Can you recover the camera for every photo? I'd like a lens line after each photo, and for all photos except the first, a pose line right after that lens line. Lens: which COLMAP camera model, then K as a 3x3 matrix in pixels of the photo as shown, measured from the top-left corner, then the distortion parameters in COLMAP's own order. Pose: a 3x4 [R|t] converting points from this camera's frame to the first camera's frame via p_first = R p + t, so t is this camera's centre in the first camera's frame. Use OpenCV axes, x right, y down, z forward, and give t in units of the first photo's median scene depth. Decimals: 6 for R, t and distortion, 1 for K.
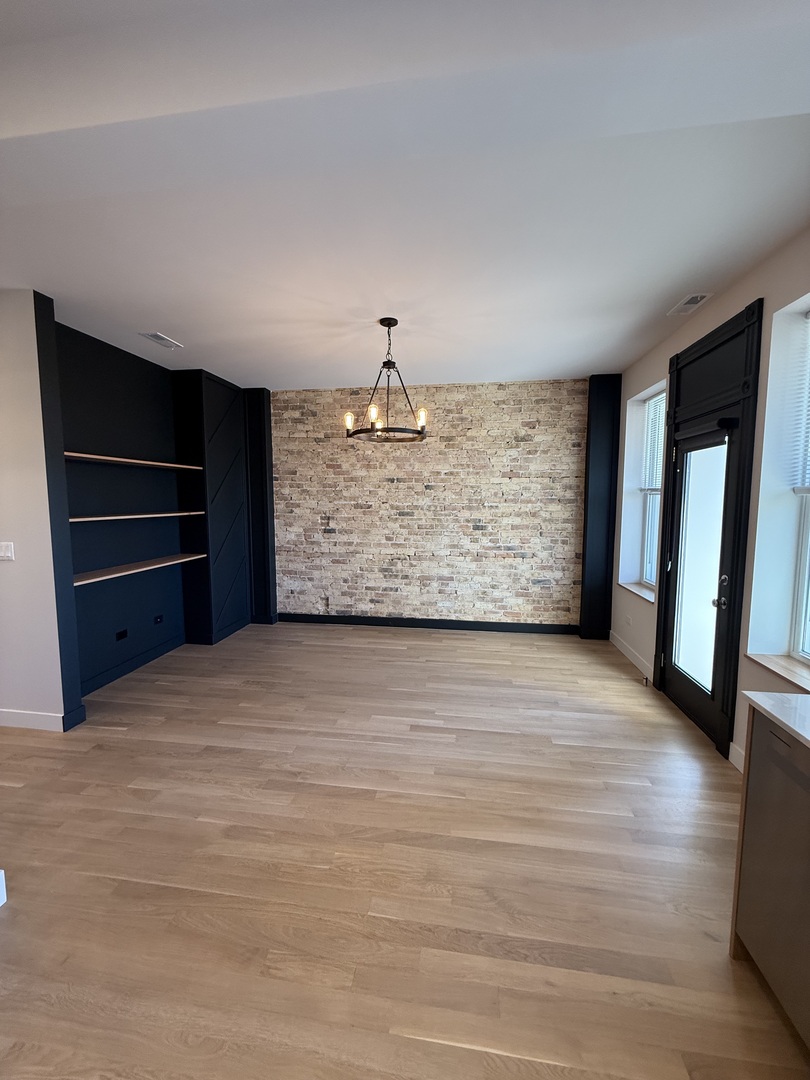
lens RADIAL K [[428.2, 0, 406.6], [0, 428.2, 536.9], [0, 0, 1]] dist [0.000226, -0.000028]
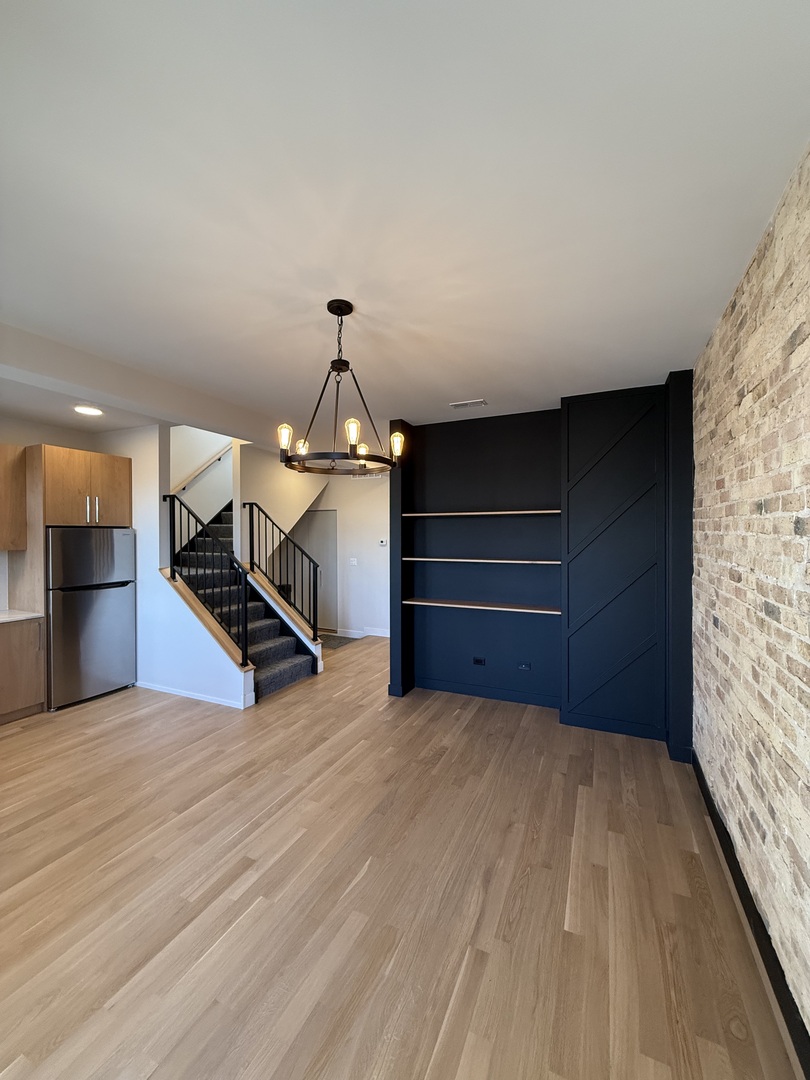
lens RADIAL K [[428.2, 0, 406.6], [0, 428.2, 536.9], [0, 0, 1]] dist [0.000226, -0.000028]
pose [[-0.286615, 0.006967, -0.958020, 0.675394], [-0.085568, 0.995791, 0.032842, -0.172582], [0.954217, 0.091389, -0.284813, 1.486754]]
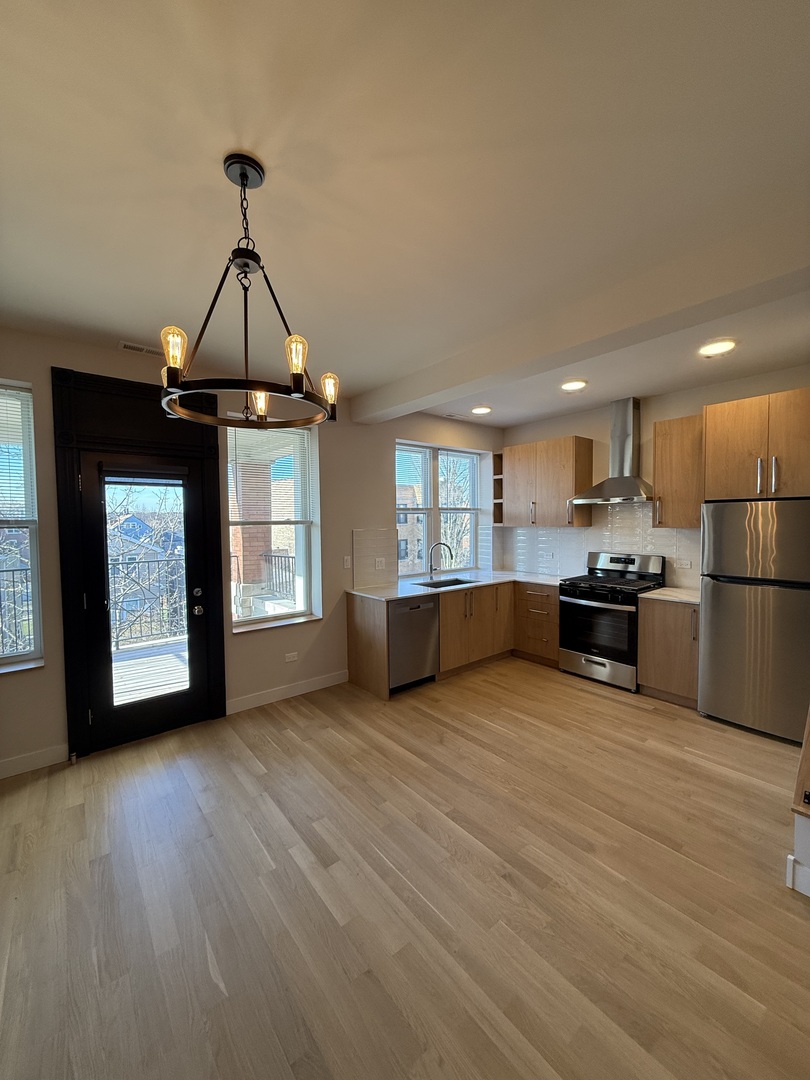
lens RADIAL K [[428.2, 0, 406.6], [0, 428.2, 536.9], [0, 0, 1]] dist [0.000226, -0.000028]
pose [[-0.735159, -0.021202, 0.677563, -0.562024], [0.072193, 0.991378, 0.109352, -0.153158], [-0.674039, 0.129307, -0.727290, 1.414504]]
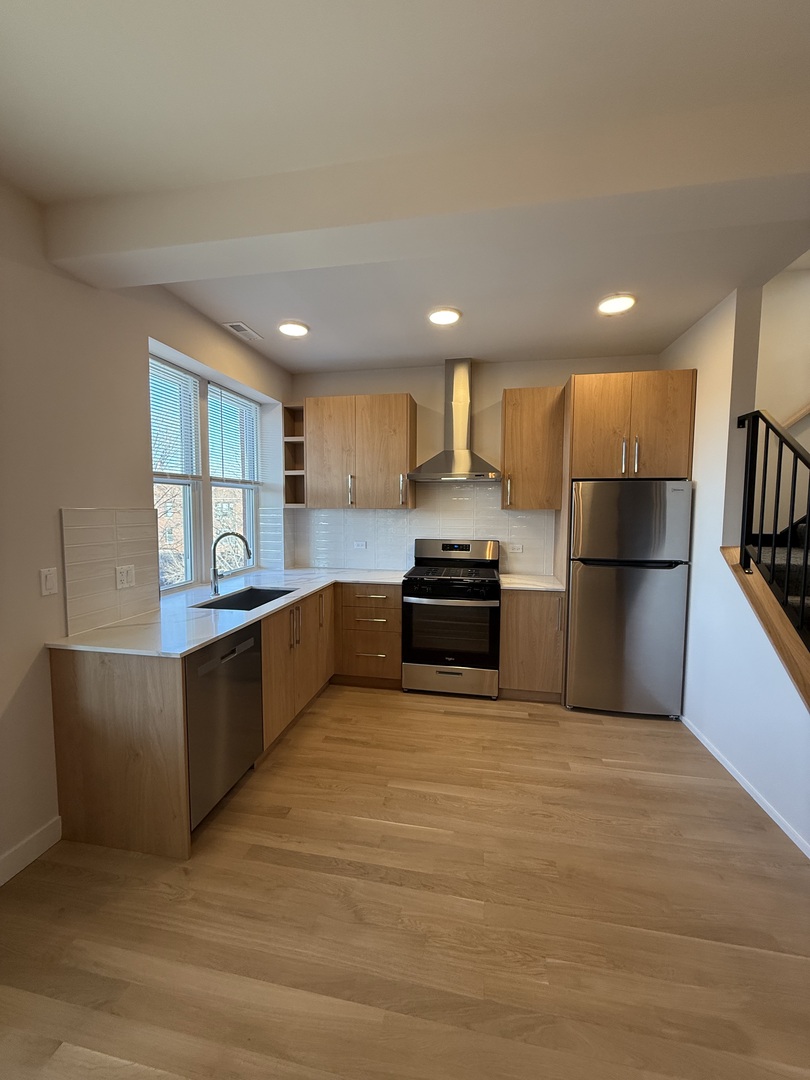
lens RADIAL K [[428.2, 0, 406.6], [0, 428.2, 536.9], [0, 0, 1]] dist [0.000226, -0.000028]
pose [[-0.999012, -0.008916, 0.043540, 0.033690], [-0.001691, 0.986586, 0.163234, -0.092704], [-0.044411, 0.162999, -0.985626, 1.090137]]
